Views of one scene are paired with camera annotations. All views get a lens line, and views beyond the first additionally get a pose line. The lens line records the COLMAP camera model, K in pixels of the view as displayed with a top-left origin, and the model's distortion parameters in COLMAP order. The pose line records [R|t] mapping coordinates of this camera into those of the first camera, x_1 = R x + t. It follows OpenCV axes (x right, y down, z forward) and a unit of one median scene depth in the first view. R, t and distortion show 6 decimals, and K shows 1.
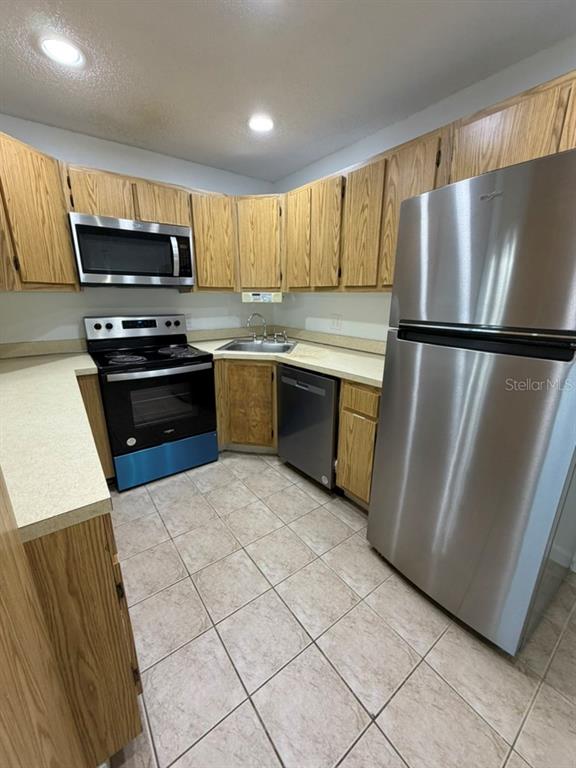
lens RADIAL K [[305.2, 0, 285.6], [0, 305.2, 385.3], [0, 0, 1]] dist [-0.003662, 0.001273]
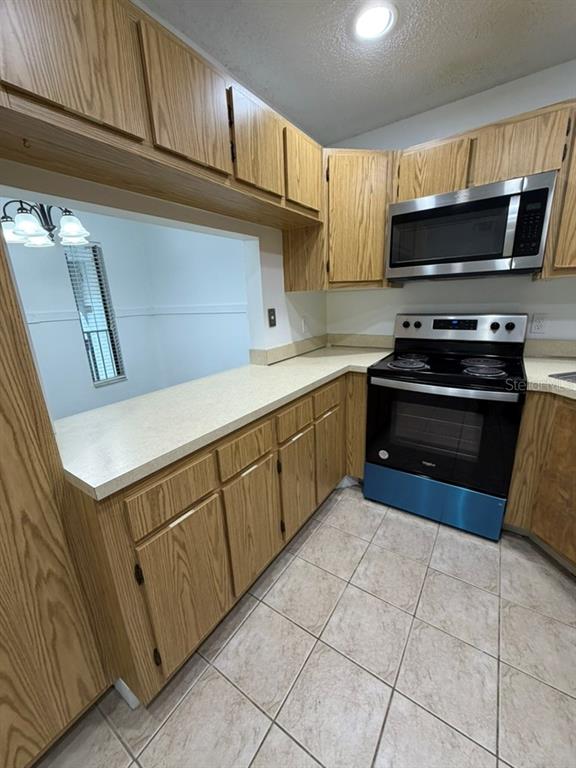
lens RADIAL K [[305.2, 0, 289.1], [0, 305.2, 383.8], [0, 0, 1]] dist [-0.003662, 0.001273]
pose [[0.327904, 0.235562, -0.914871, 0.169770], [-0.225649, 0.959913, 0.166283, -0.099078], [0.917367, 0.151915, 0.367913, 0.379968]]
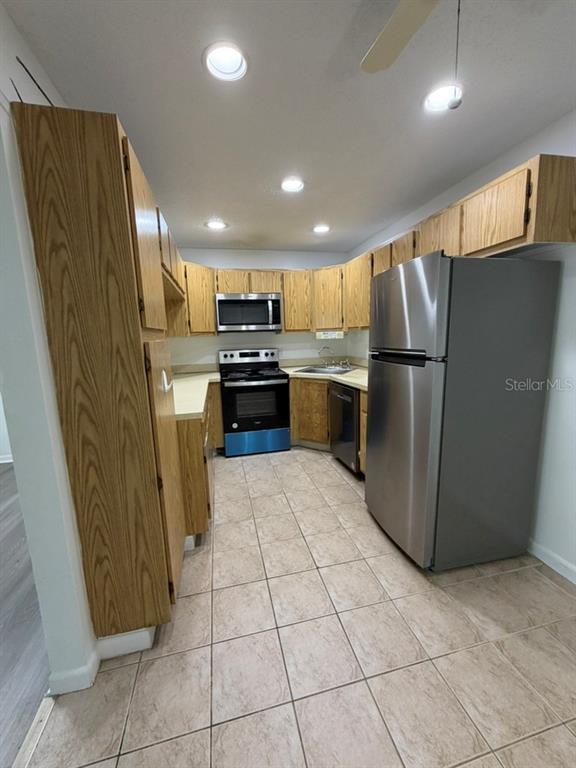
lens RADIAL K [[305.2, 0, 284.8], [0, 305.2, 389.2], [0, 0, 1]] dist [-0.003662, 0.001273]
pose [[0.913705, 0.038580, -0.404543, 0.376520], [-0.080380, 0.992973, -0.086850, 0.111310], [0.398350, 0.111872, 0.910386, -0.382718]]
